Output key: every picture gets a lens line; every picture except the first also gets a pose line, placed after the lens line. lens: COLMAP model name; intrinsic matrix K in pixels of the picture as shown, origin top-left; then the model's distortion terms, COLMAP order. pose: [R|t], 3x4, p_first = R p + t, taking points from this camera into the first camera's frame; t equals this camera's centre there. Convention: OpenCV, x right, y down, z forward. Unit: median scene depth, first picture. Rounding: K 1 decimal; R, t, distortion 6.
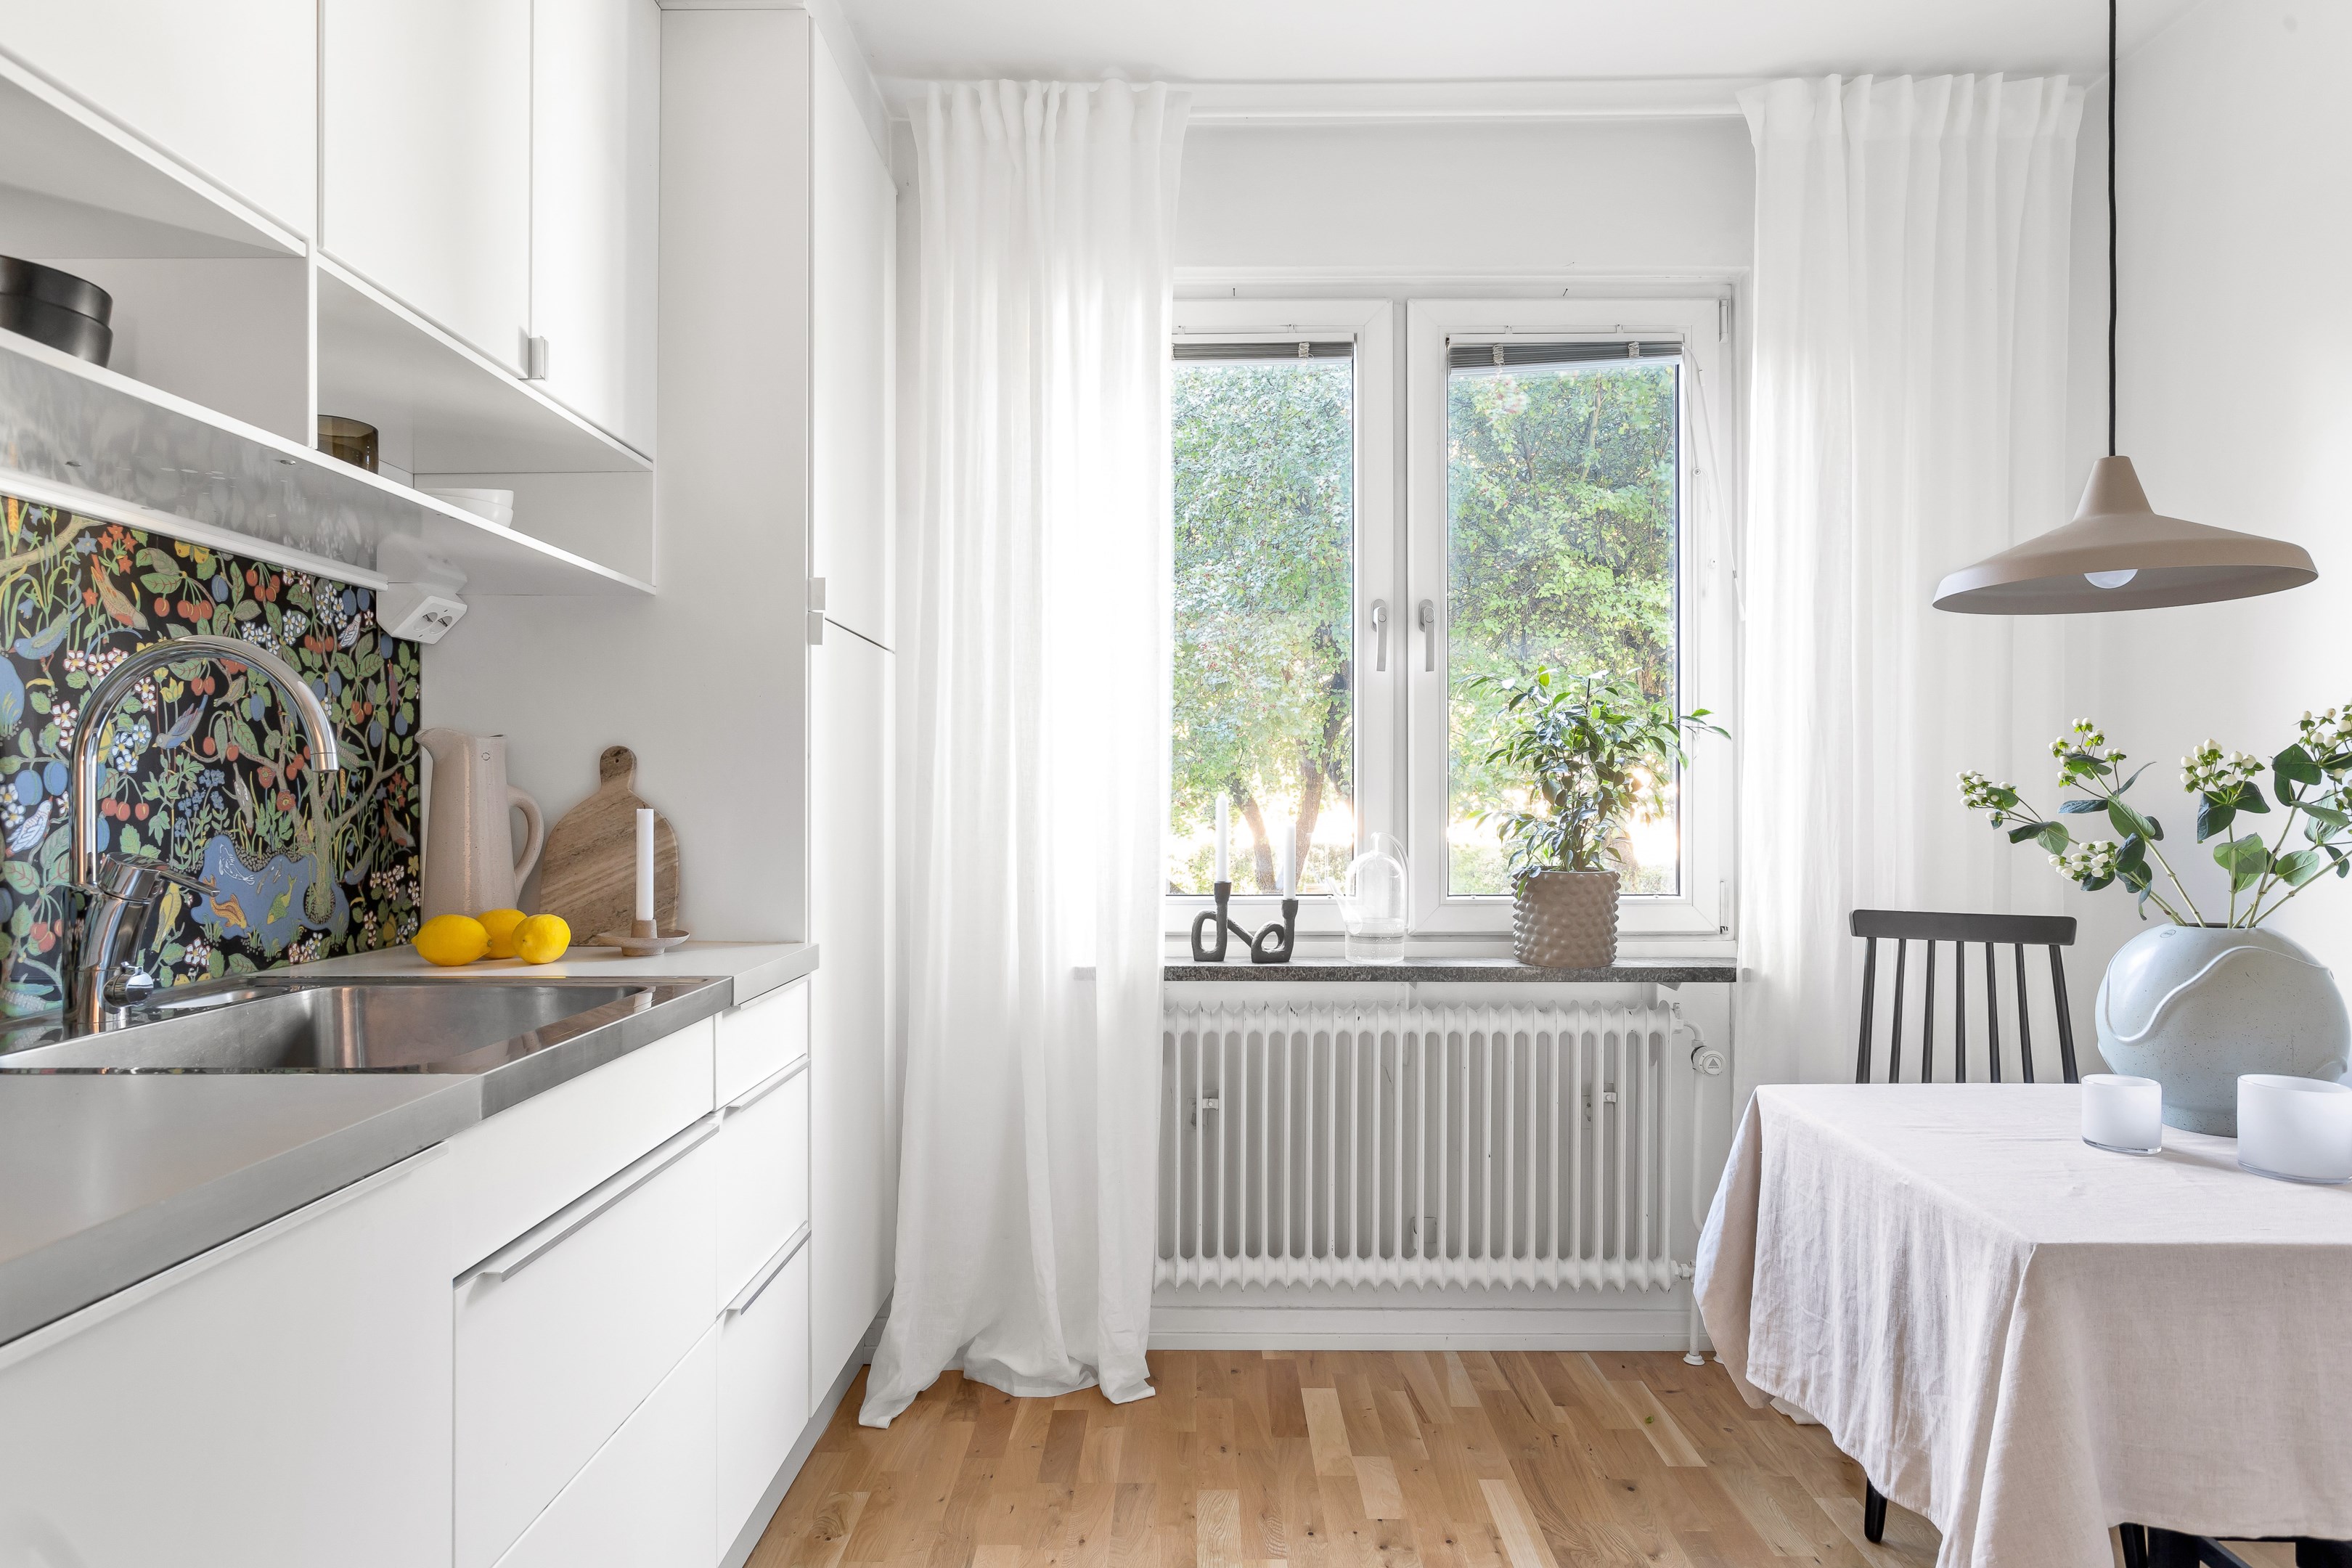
lens RADIAL K [[1355.0, 0, 1183.6], [0, 1355.0, 799.3], [0, 0, 1]] dist [-0.013261, 0.010583]
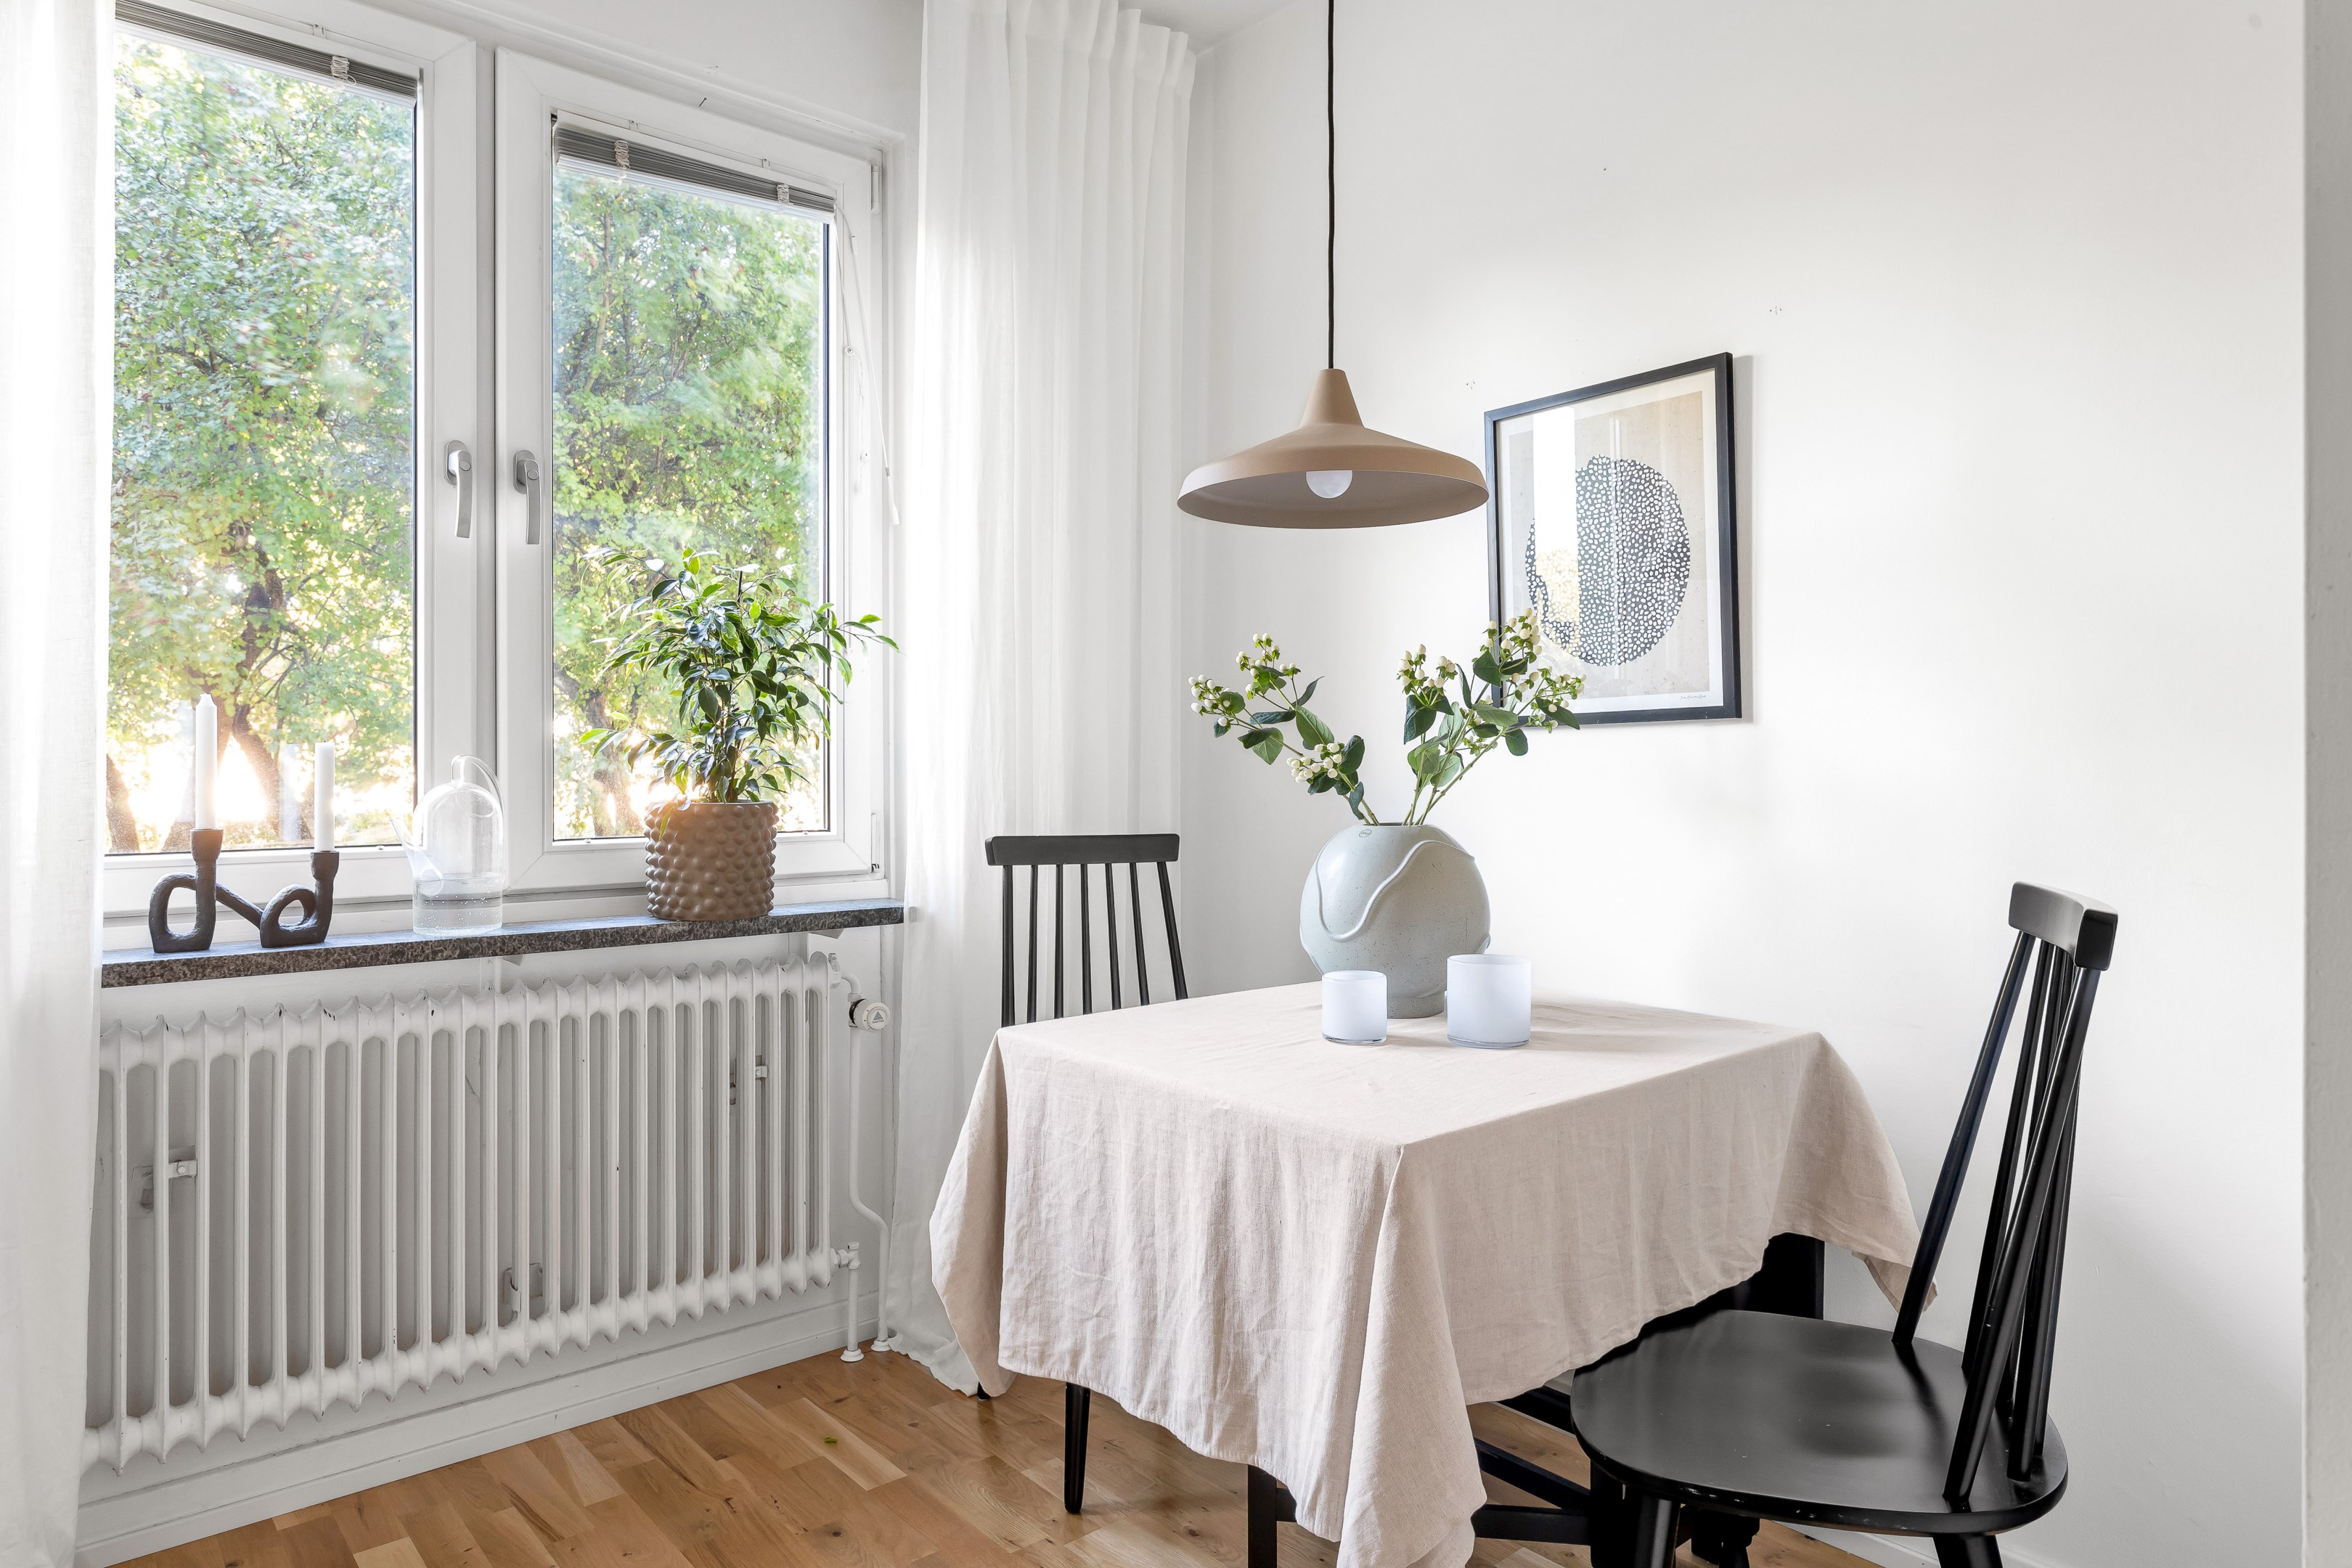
lens RADIAL K [[1405.8, 0, 1186.7], [0, 1405.8, 767.1], [0, 0, 1]] dist [-0.015023, 0.010109]
pose [[0.748693, -0.002023, 0.662914, -0.071367], [0.000608, 0.999997, 0.002366, 0.031608], [-0.662917, -0.001368, 0.748692, 0.188938]]
